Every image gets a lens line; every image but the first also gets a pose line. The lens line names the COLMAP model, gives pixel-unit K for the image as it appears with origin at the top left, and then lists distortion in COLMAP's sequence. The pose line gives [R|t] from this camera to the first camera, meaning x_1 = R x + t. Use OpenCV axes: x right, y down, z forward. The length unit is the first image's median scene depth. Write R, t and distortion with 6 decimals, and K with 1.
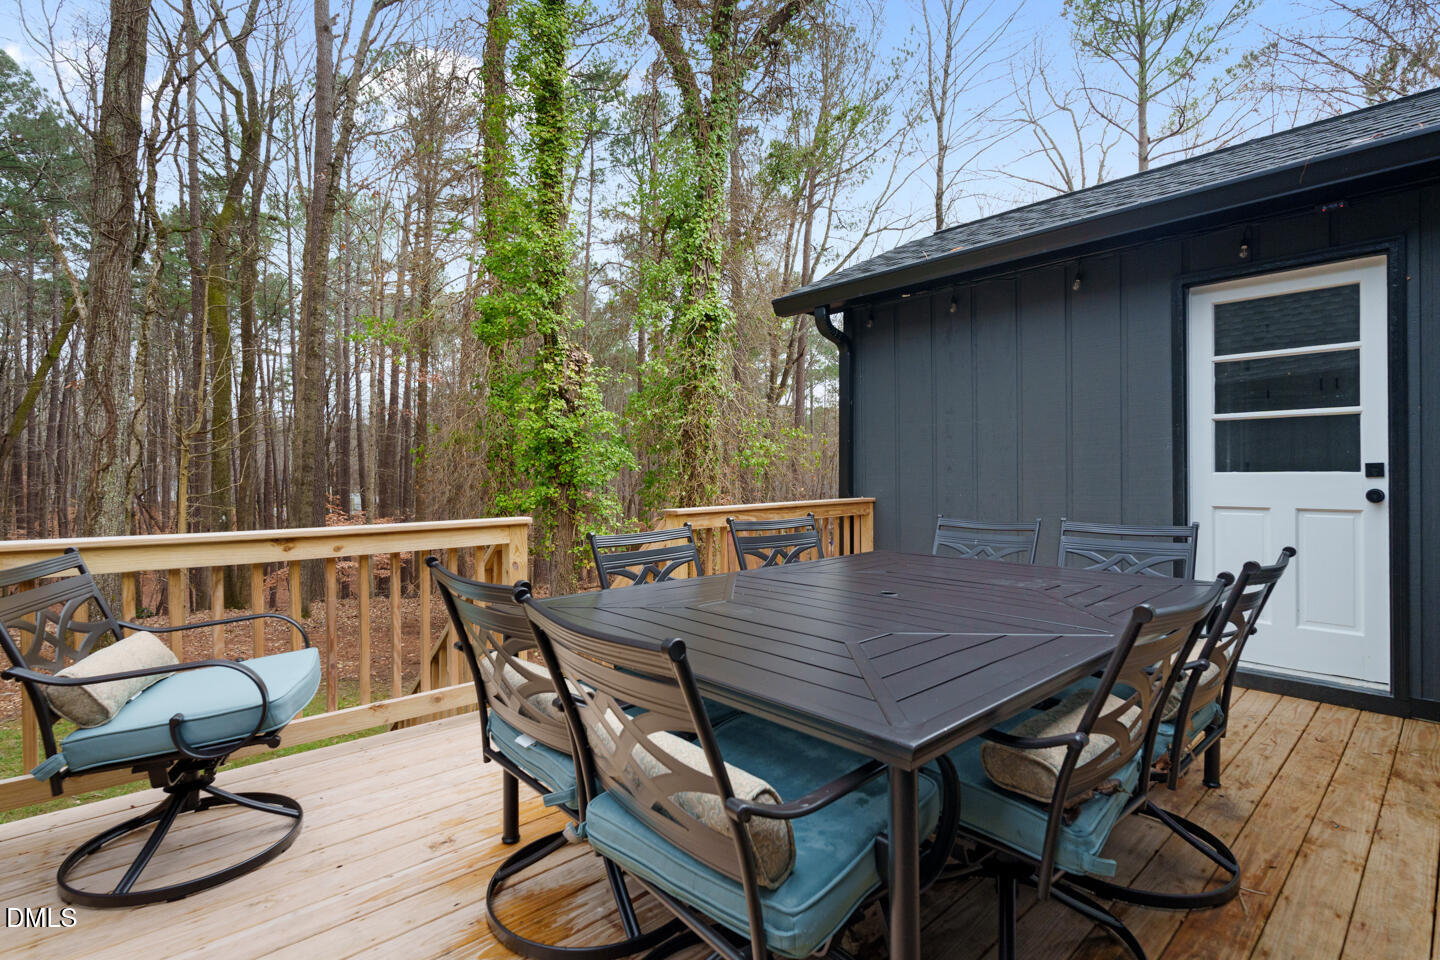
lens RADIAL K [[672.9, 0, 714.3], [0, 672.9, 473.3], [0, 0, 1]] dist [-0.001449, -0.000053]
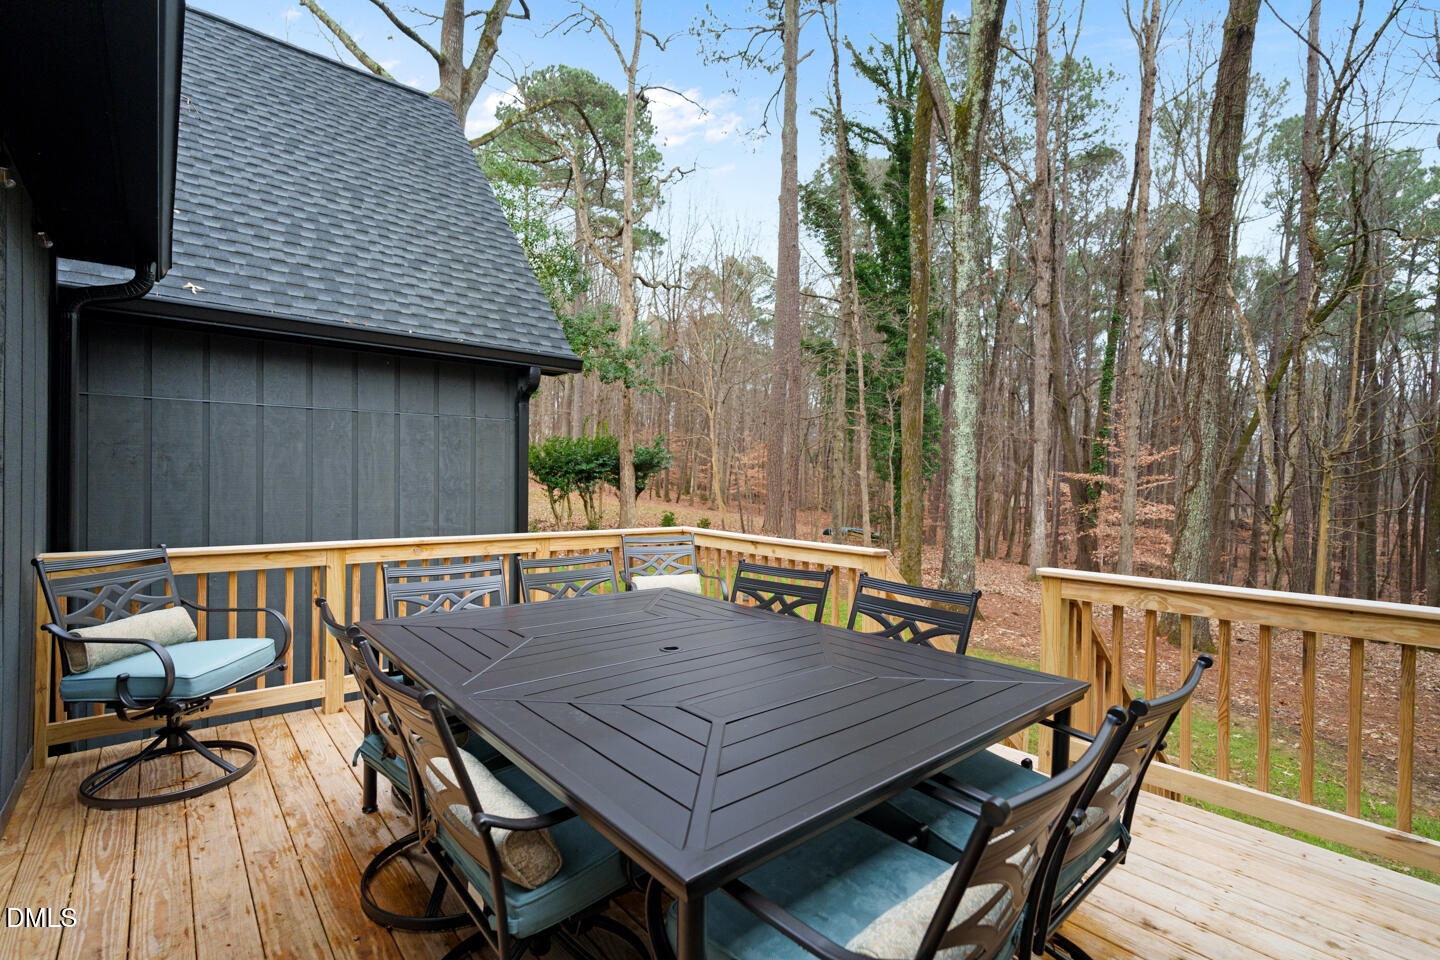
lens RADIAL K [[658.9, 0, 720.6], [0, 658.9, 480.5], [0, 0, 1]] dist [-0.001073, -0.001117]
pose [[-0.018604, 0.010368, -0.999773, 0.255194], [-0.019600, 0.999750, 0.010732, -0.019487], [0.999635, 0.019795, -0.018396, 0.193679]]
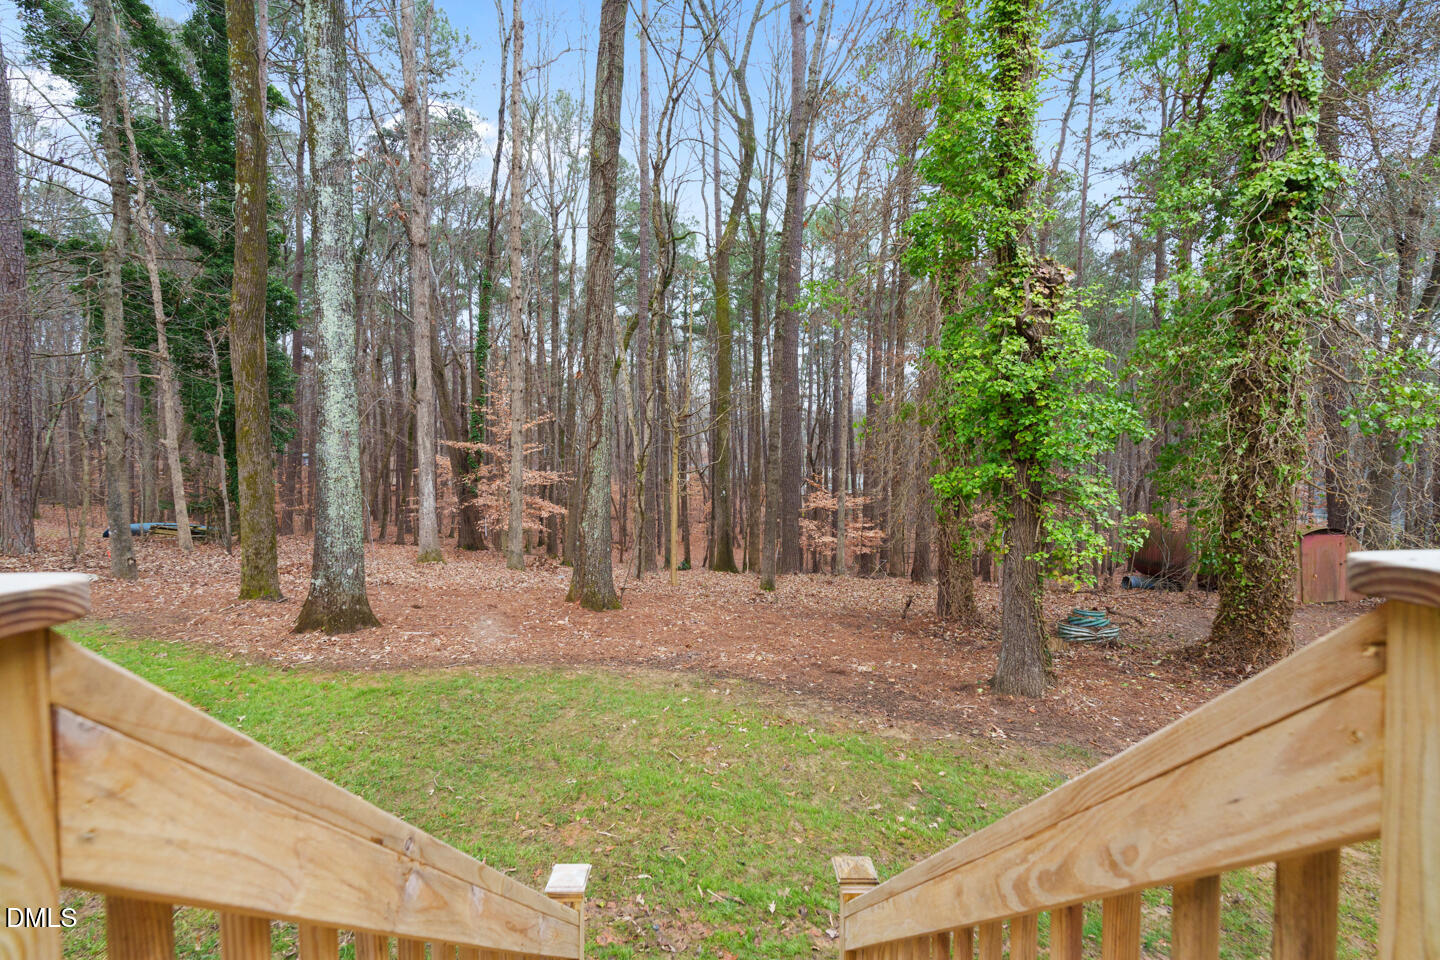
lens RADIAL K [[658.9, 0, 721.8], [0, 658.9, 485.1], [0, 0, 1]] dist [-0.001073, -0.001117]
pose [[0.772167, 0.024606, -0.634943, -0.029775], [0.002698, 0.999114, 0.042000, 0.012000], [0.635413, -0.034144, 0.771417, 0.268489]]
